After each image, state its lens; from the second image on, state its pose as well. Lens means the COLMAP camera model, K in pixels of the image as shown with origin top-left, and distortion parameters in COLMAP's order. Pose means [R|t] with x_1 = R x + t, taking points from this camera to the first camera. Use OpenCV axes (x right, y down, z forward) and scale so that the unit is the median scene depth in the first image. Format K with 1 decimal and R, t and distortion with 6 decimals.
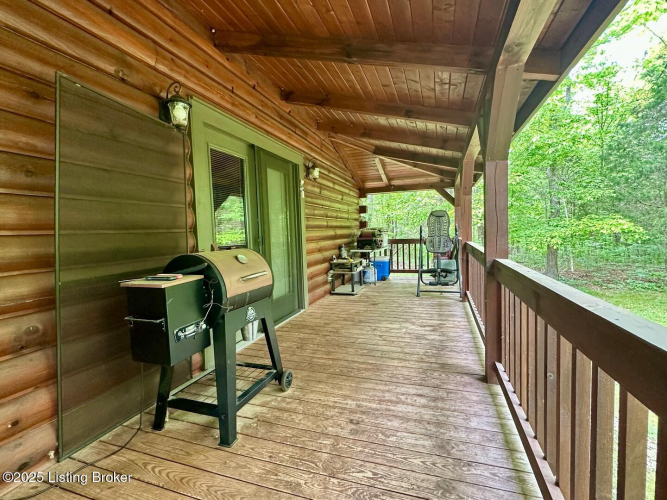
lens RADIAL K [[308.0, 0, 332.5], [0, 308.0, 251.8], [0, 0, 1]] dist [-0.002688, -0.000499]
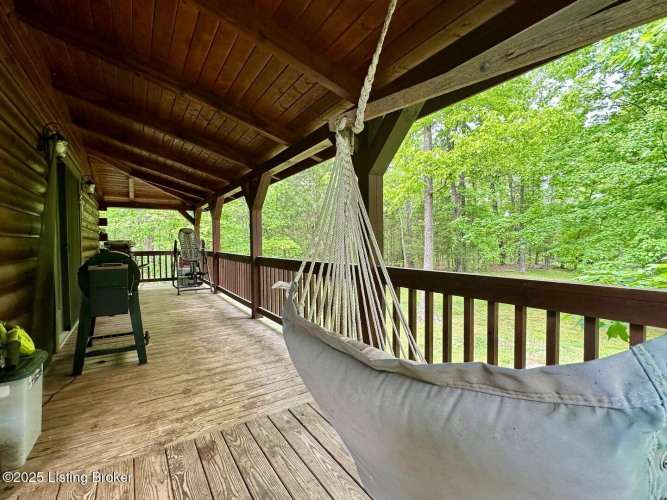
lens RADIAL K [[308.0, 0, 329.8], [0, 308.0, 248.0], [0, 0, 1]] dist [-0.002688, -0.000499]
pose [[0.624032, 0.013618, 0.781280, -0.258464], [0.039027, 0.998057, -0.048569, 0.028037], [-0.780423, 0.060800, 0.622288, -0.223699]]
